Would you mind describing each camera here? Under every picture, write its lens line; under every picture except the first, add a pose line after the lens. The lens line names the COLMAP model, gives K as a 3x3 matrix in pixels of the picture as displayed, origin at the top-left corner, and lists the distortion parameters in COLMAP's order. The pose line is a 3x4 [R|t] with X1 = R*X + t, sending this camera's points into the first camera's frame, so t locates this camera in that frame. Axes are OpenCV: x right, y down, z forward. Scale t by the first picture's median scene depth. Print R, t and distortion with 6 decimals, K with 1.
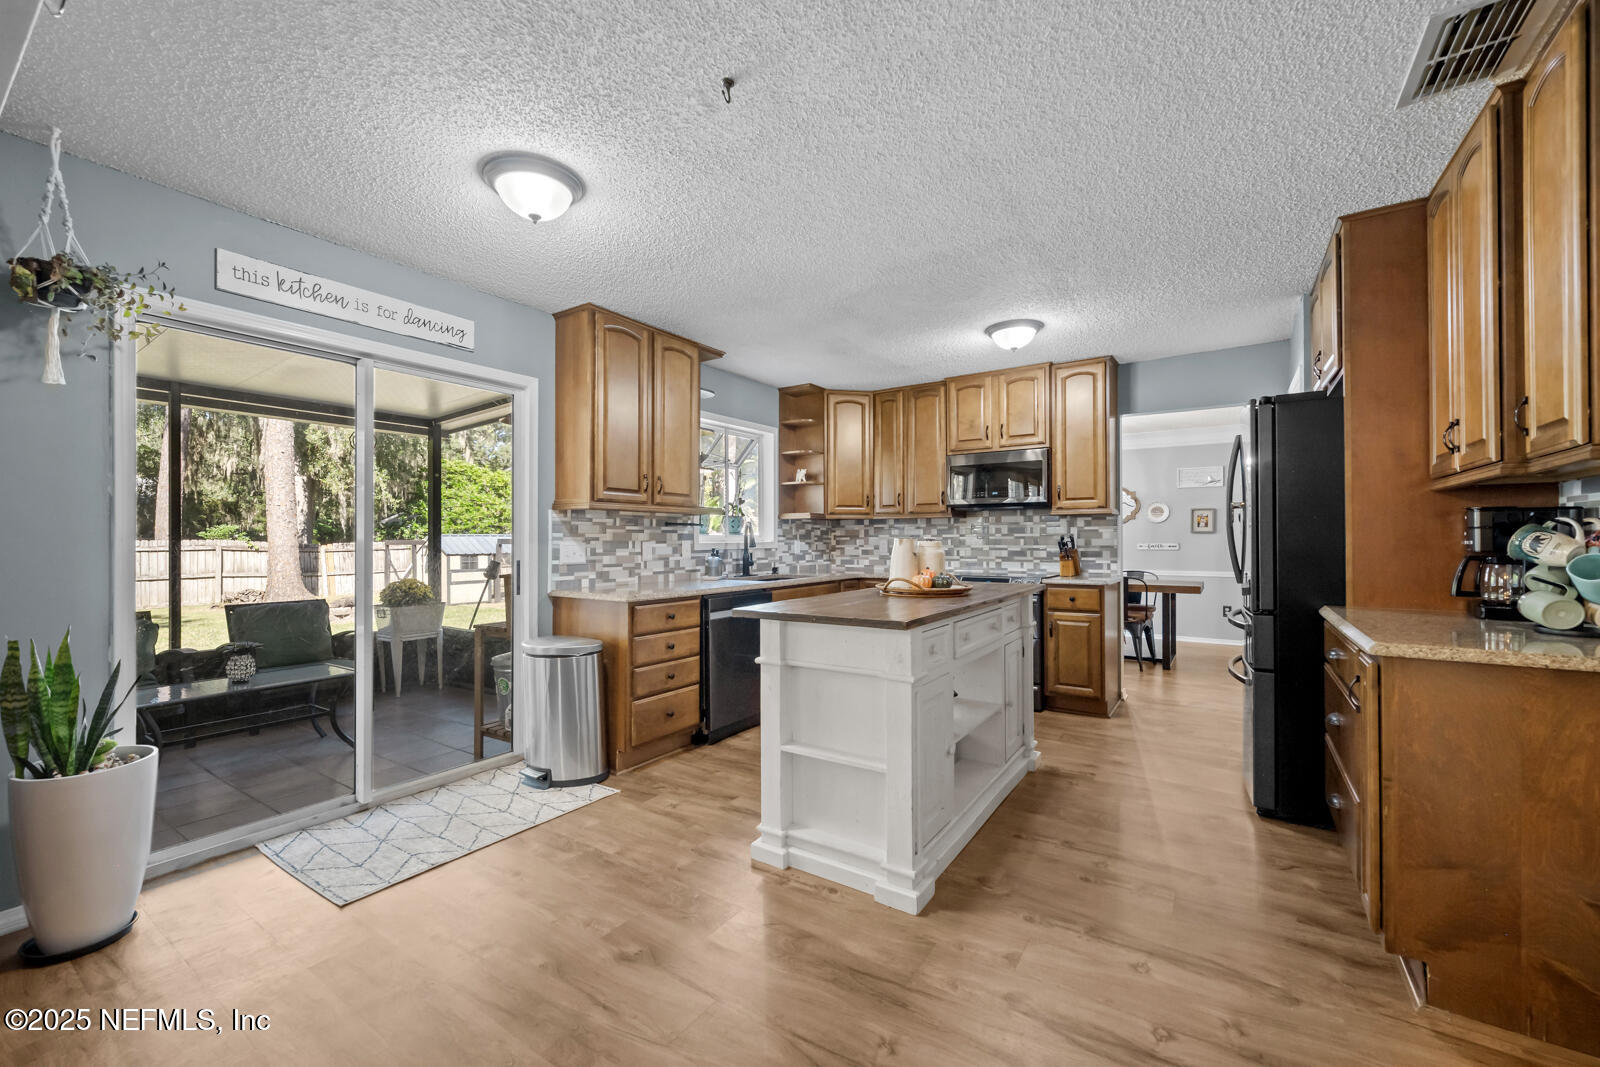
lens RADIAL K [[633.8, 0, 807.7], [0, 633.8, 534.8], [0, 0, 1]] dist [-0.002369, -0.000171]
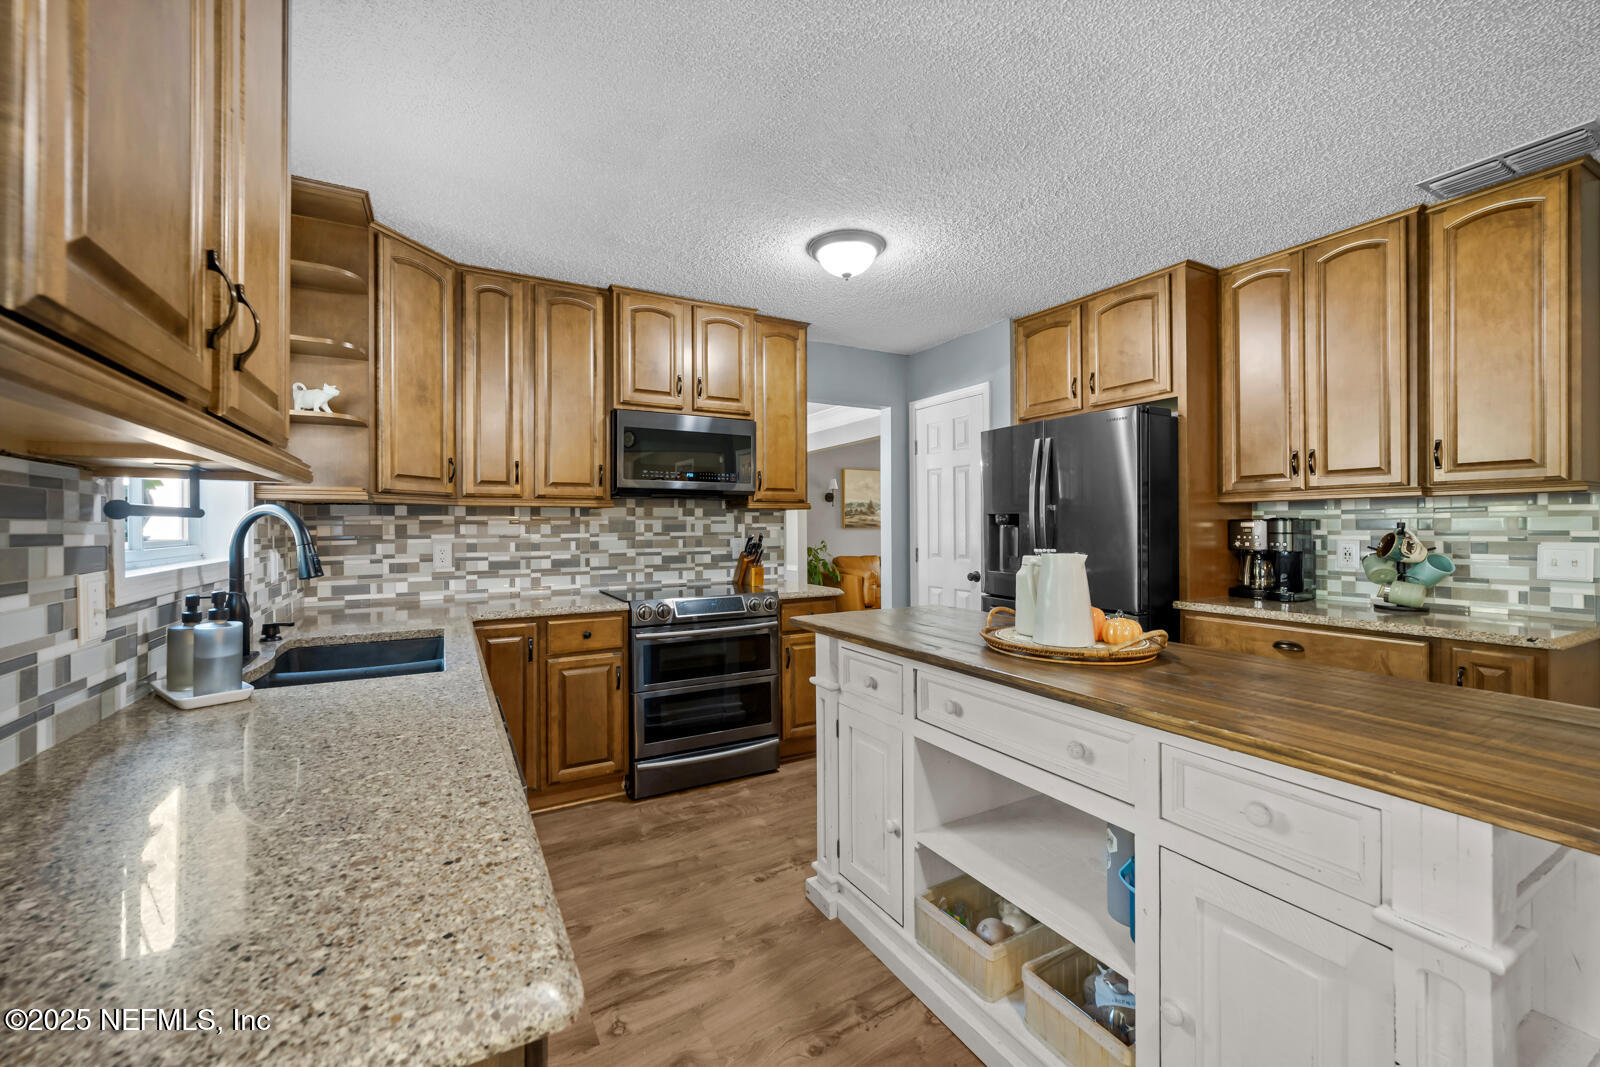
lens RADIAL K [[629.8, 0, 785.0], [0, 629.8, 524.4], [0, 0, 1]] dist [-0.002115, 0.000035]
pose [[0.470029, 0.003328, 0.882645, -0.287204], [-0.003204, 0.999993, -0.002064, -0.011150], [-0.882645, -0.001858, 0.470037, 0.638180]]
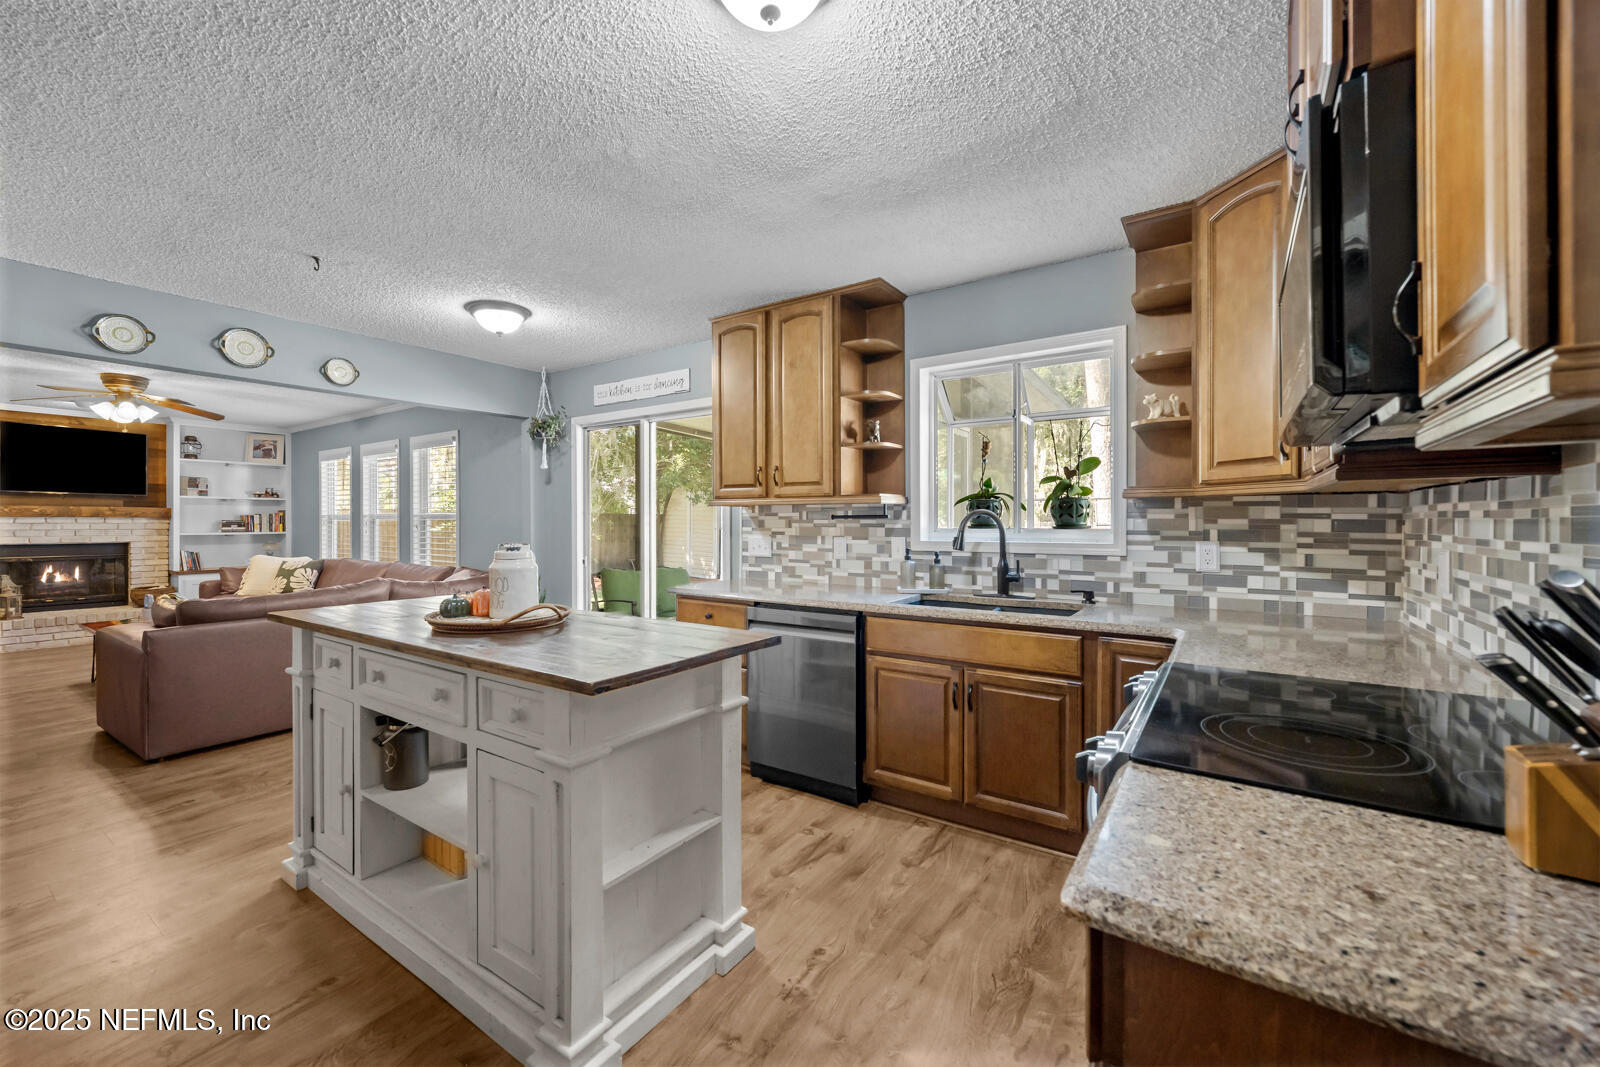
lens RADIAL K [[640.9, 0, 771.4], [0, 640.9, 523.4], [0, 0, 1]] dist [-0.002049, 0.003578]
pose [[-0.034581, 0.007774, -0.999372, 0.590591], [0.008002, 0.999940, 0.007502, -0.014479], [0.999370, -0.007738, -0.034641, 0.883017]]
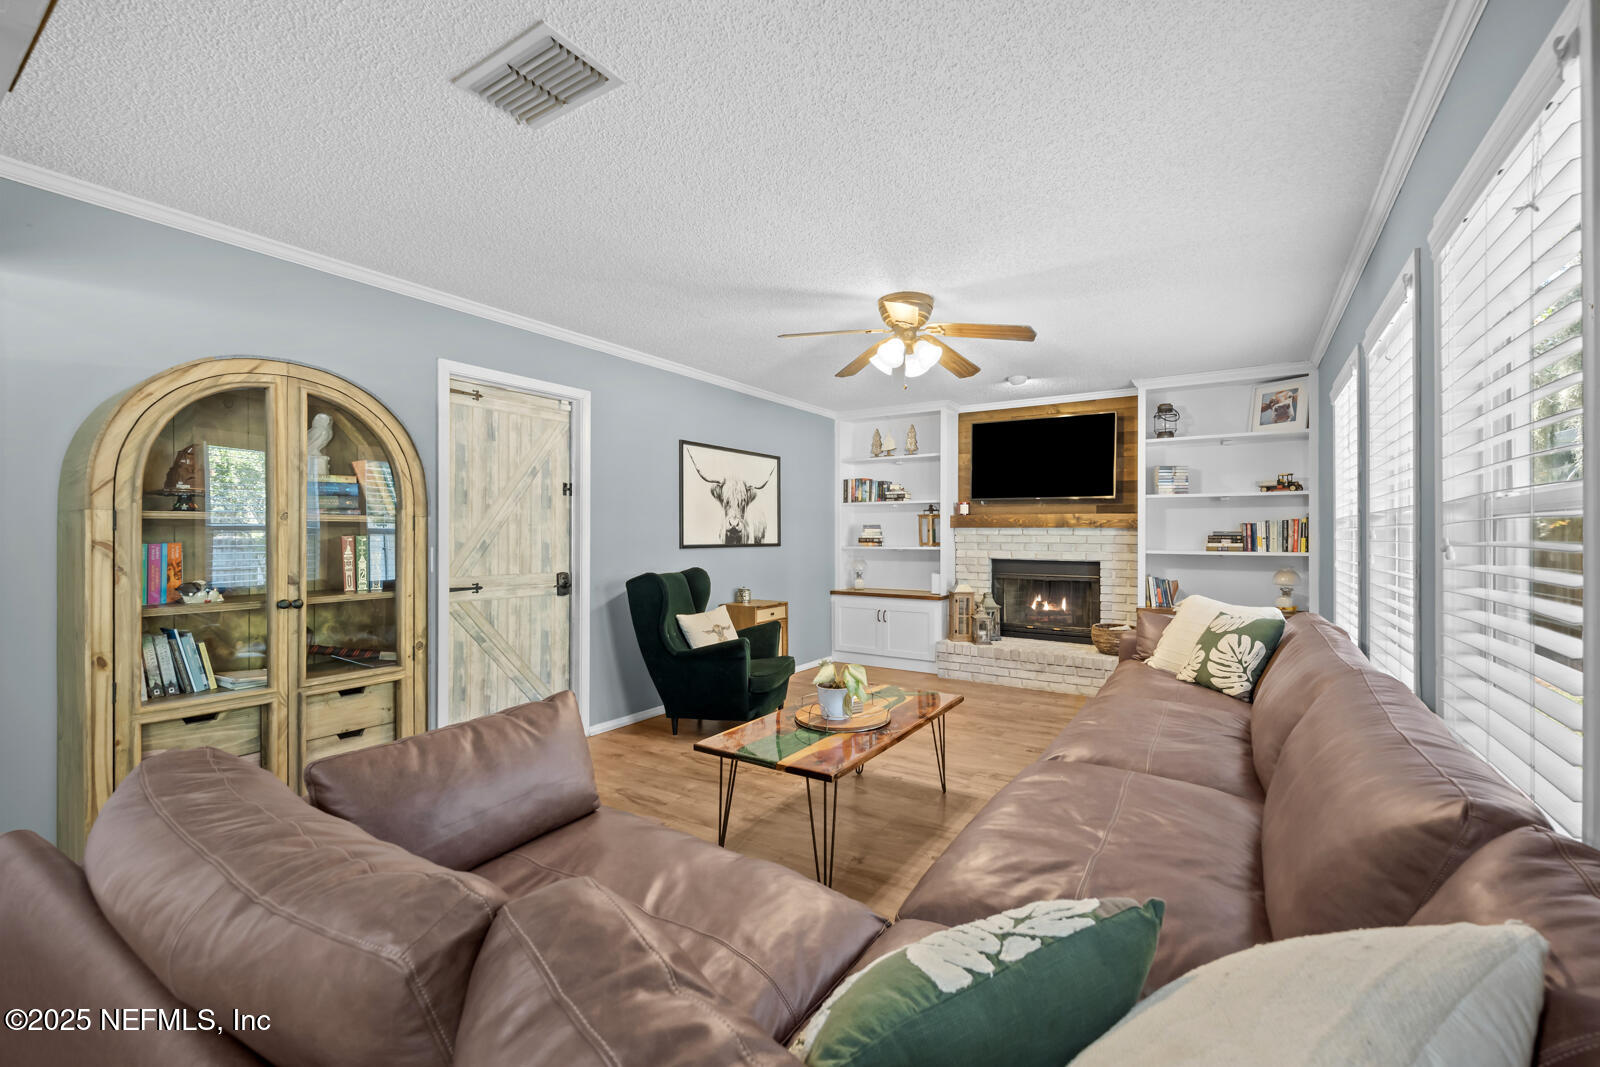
lens RADIAL K [[645.3, 0, 830.7], [0, 645.3, 531.0], [0, 0, 1]] dist [-0.001917, -0.000057]
pose [[-0.999777, 0.000011, -0.021123, -0.481021], [0.000313, 0.999898, -0.014281, -0.006860], [0.021121, -0.014284, -0.999675, 0.388717]]
